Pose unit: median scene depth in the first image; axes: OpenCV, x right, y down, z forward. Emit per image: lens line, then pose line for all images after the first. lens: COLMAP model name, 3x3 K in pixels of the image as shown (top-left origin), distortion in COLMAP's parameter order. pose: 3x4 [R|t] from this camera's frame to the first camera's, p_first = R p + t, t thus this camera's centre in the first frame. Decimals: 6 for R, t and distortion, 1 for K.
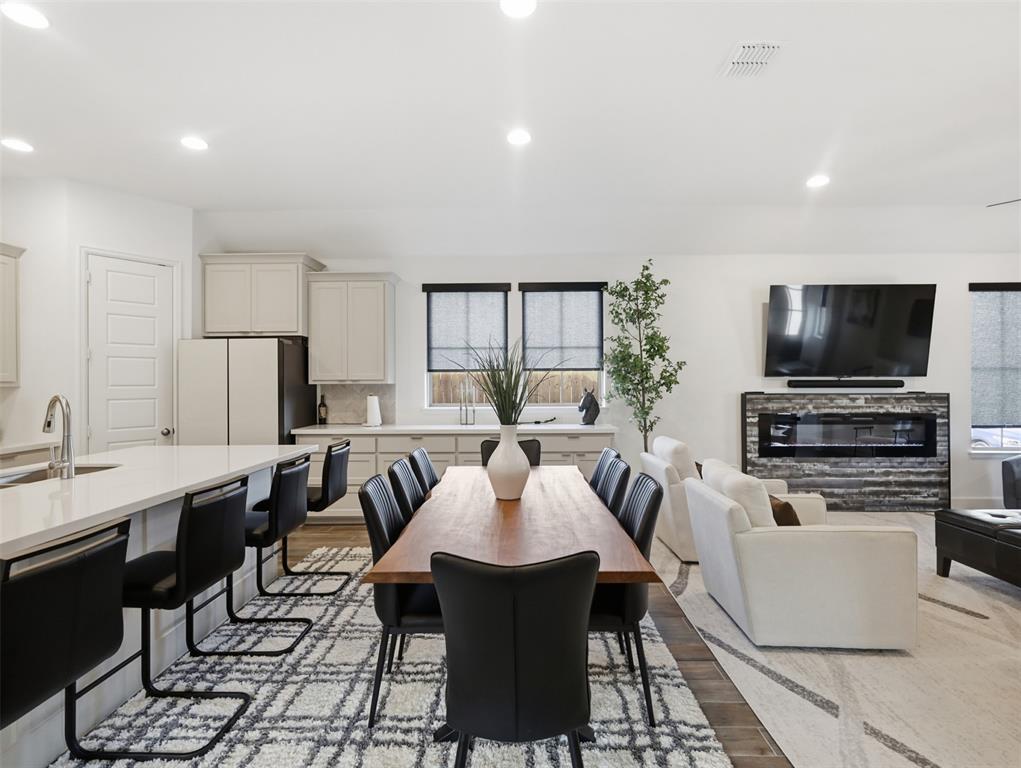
lens RADIAL K [[505.4, 0, 509.0], [0, 505.4, 381.5], [0, 0, 1]] dist [0.003726, 0.000895]
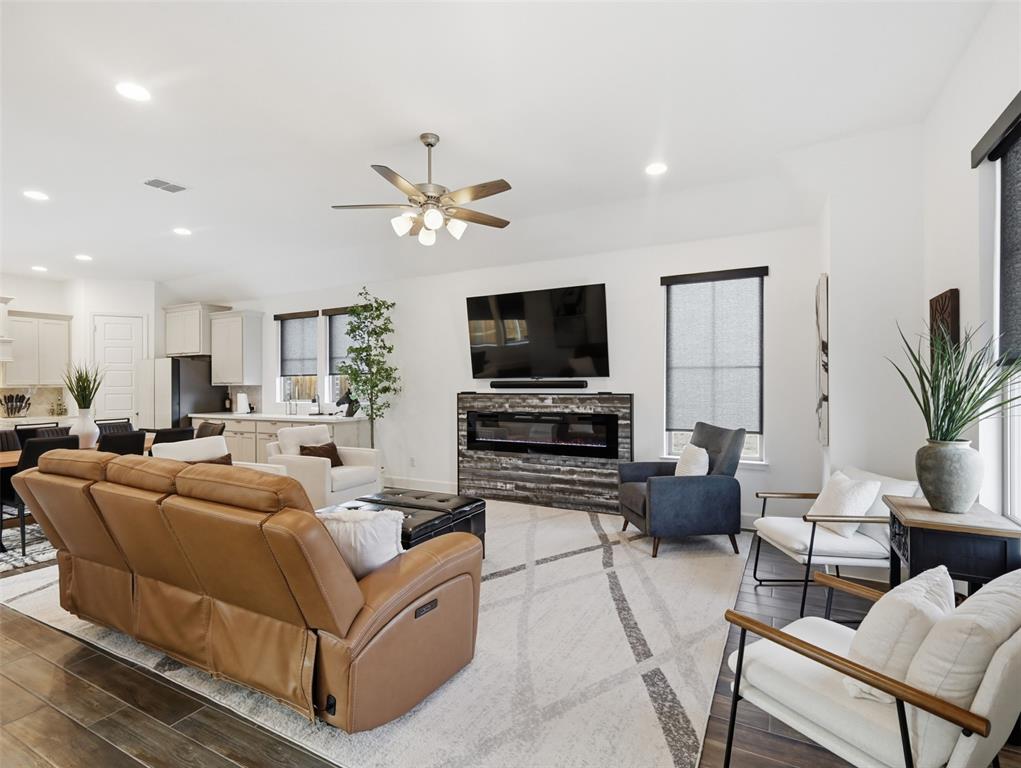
lens RADIAL K [[505.4, 0, 511.7], [0, 505.4, 378.8], [0, 0, 1]] dist [0.003726, 0.000895]
pose [[0.890413, -0.006837, -0.455102, 1.102849], [0.007286, 0.999973, -0.000767, -0.006858], [0.455095, -0.002633, 0.890439, 0.036939]]
